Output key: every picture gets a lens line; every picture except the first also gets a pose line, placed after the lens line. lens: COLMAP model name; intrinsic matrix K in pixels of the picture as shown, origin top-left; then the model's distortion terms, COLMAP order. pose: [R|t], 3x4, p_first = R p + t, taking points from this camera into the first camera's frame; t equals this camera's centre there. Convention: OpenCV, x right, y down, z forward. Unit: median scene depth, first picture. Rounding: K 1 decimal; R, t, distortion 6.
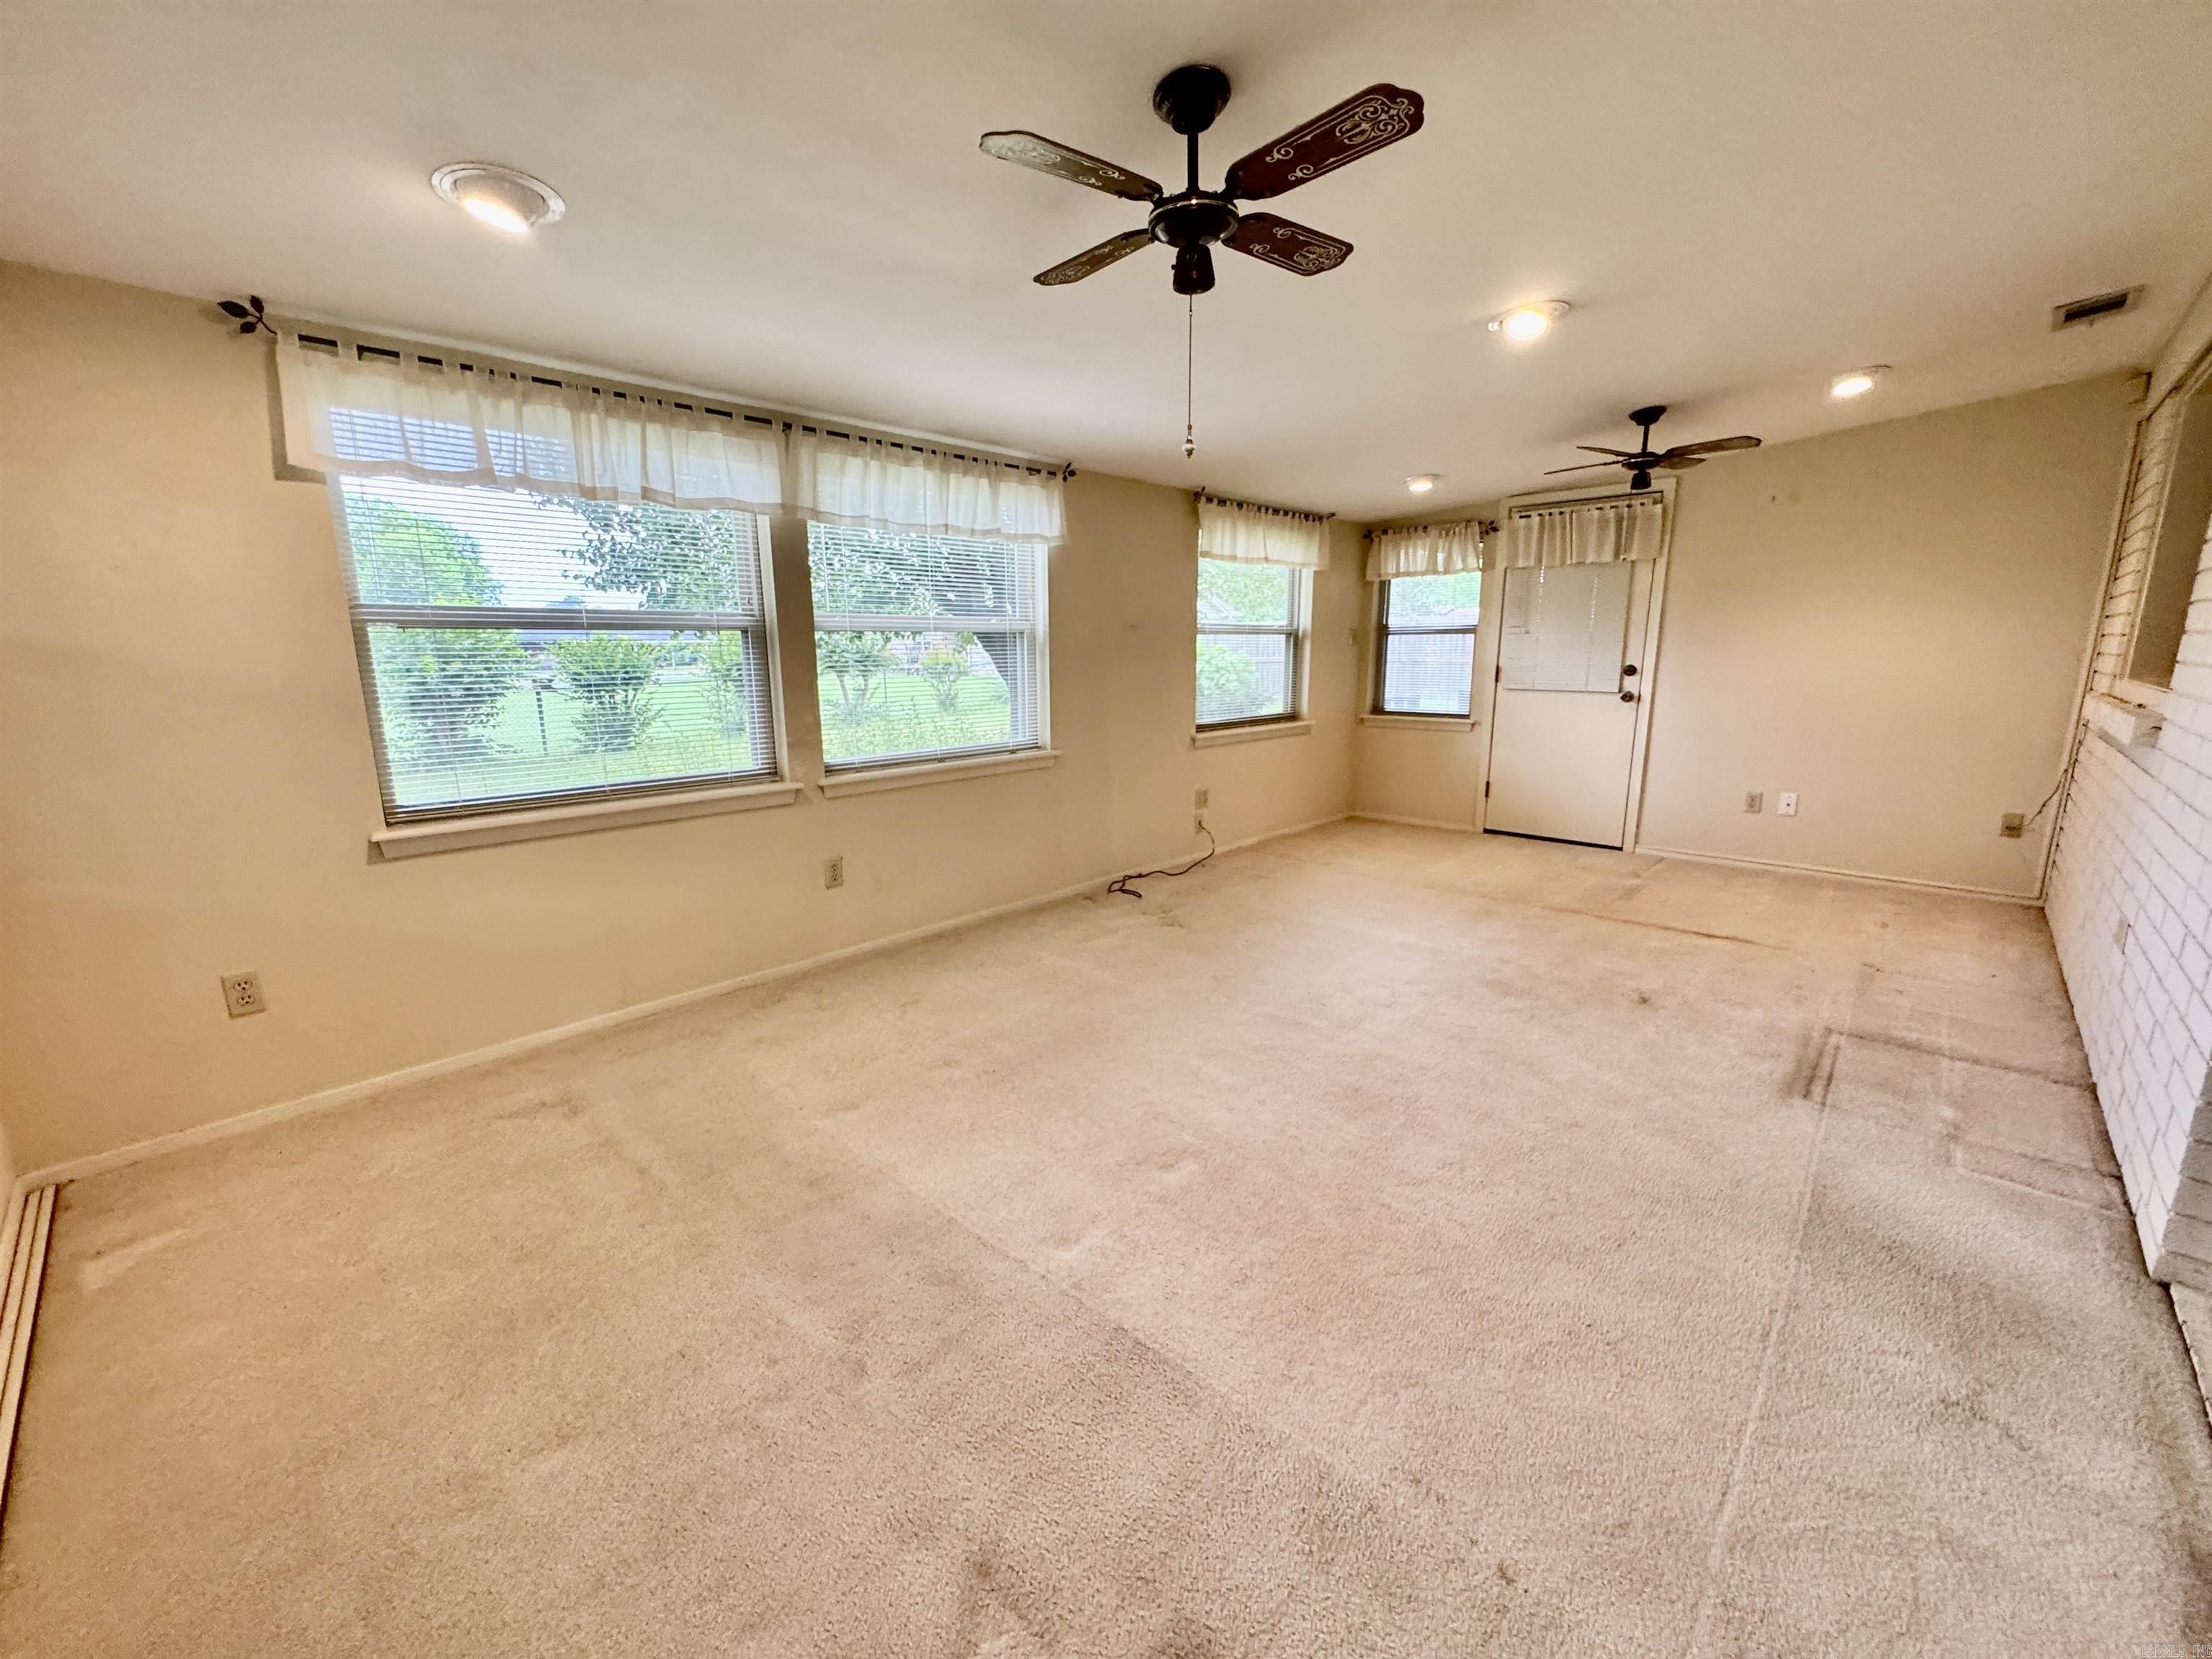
lens RADIAL K [[891.0, 0, 1099.3], [0, 891.0, 830.3], [0, 0, 1]] dist [-0.006663, -0.000063]
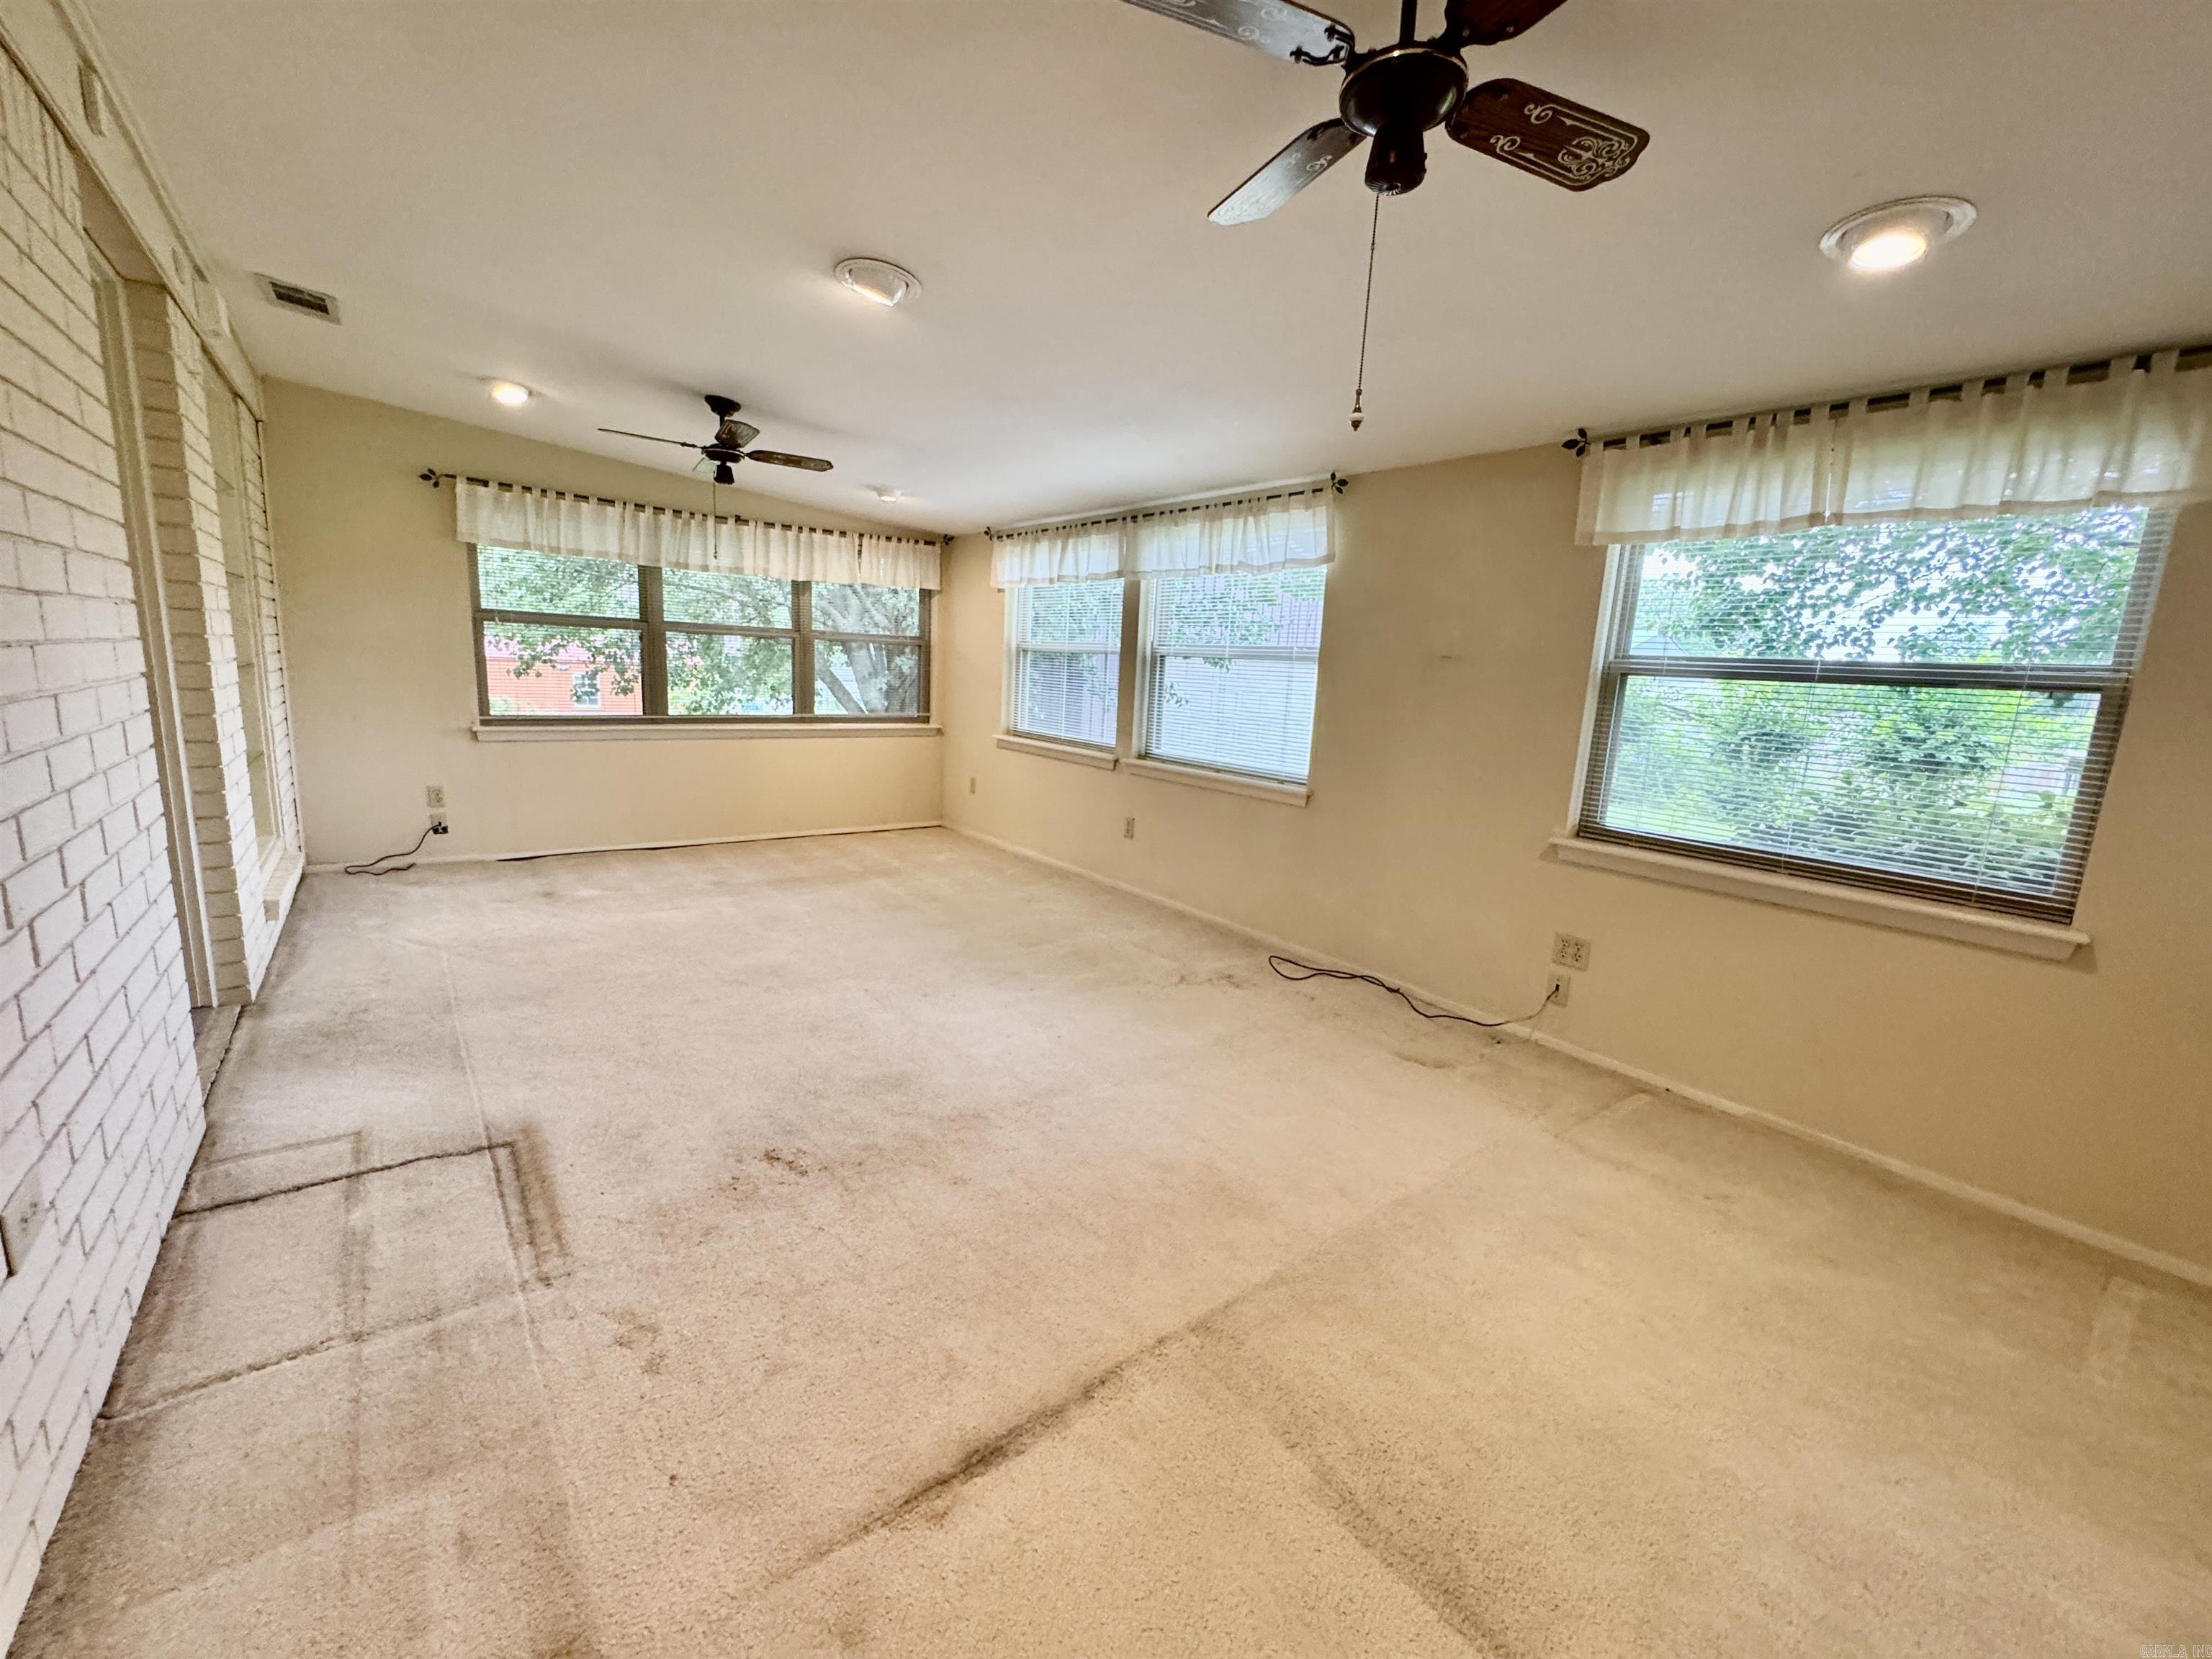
lens RADIAL K [[891.0, 0, 1103.3], [0, 891.0, 824.8], [0, 0, 1]] dist [-0.006663, -0.000063]
pose [[-0.146947, 0.173525, -0.973805, 0.900409], [-0.251882, 0.945473, 0.206485, -0.197794], [0.956537, 0.275626, -0.095226, 0.927009]]
